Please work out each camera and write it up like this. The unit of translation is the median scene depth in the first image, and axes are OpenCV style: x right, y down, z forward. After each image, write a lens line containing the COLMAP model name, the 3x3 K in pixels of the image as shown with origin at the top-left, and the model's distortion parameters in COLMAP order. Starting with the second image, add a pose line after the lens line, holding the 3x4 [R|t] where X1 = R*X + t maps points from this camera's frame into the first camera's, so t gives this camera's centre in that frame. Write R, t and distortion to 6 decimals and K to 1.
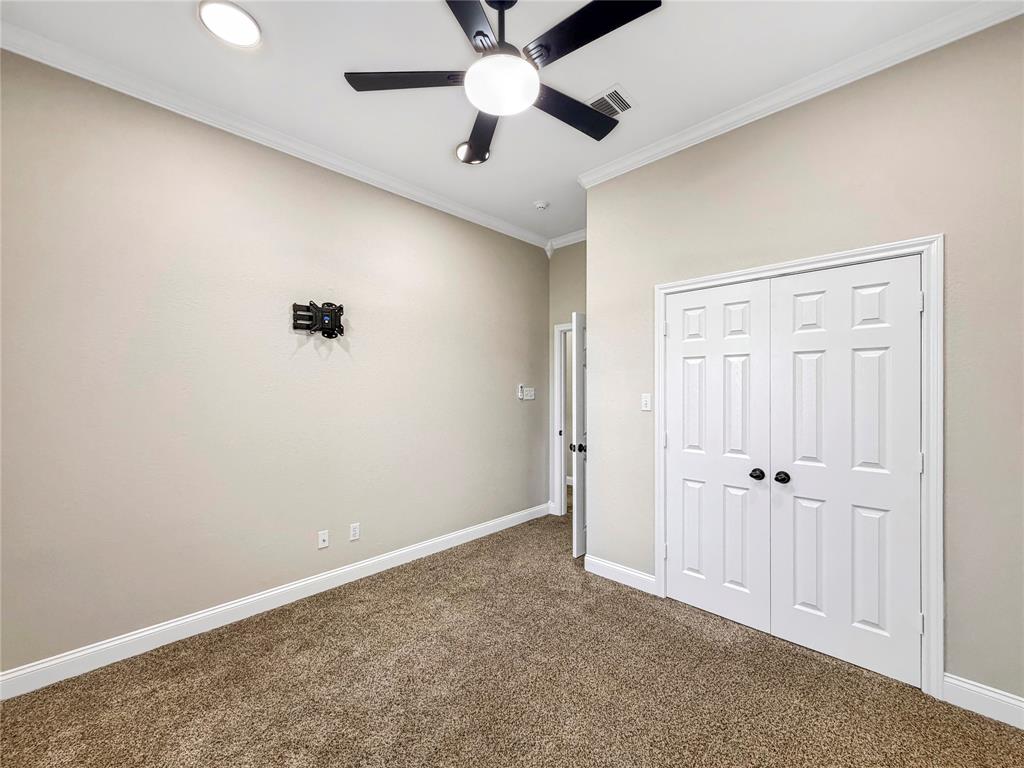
lens RADIAL K [[422.6, 0, 521.9], [0, 422.6, 380.5], [0, 0, 1]] dist [-0.001104, 0.000078]
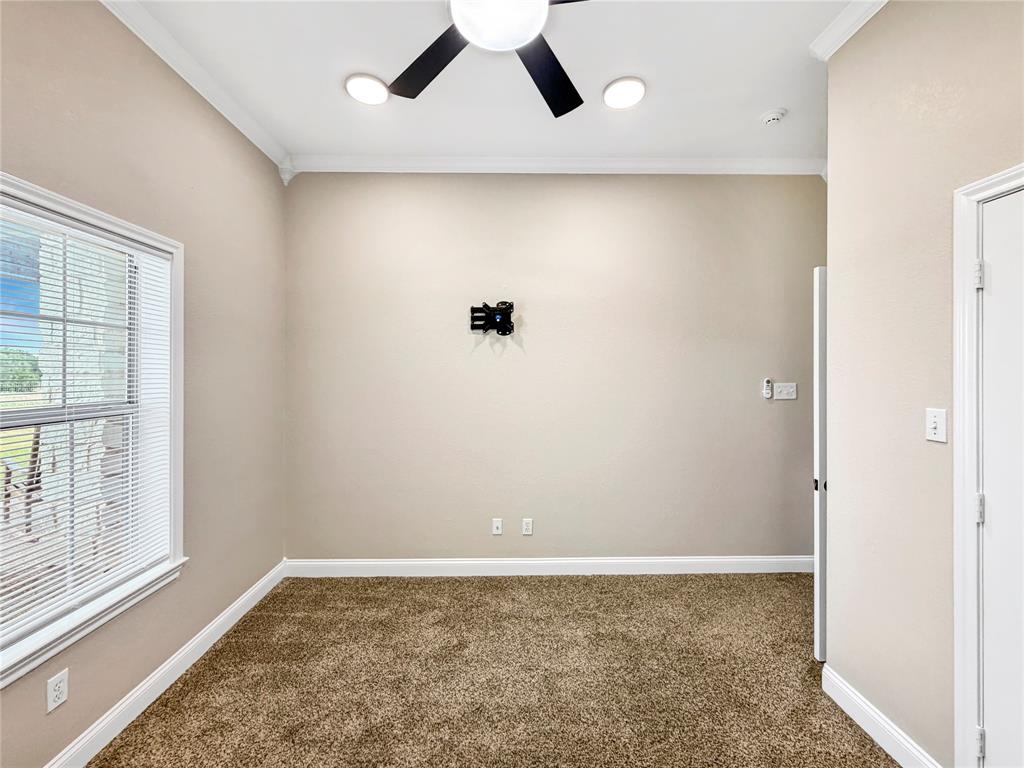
lens RADIAL K [[422.6, 0, 496.2], [0, 422.6, 366.5], [0, 0, 1]] dist [-0.001104, 0.000078]
pose [[0.695718, -0.007577, -0.718275, 0.289286], [0.012715, 0.999918, 0.001768, -0.026208], [0.718203, -0.010363, 0.695757, 0.266140]]
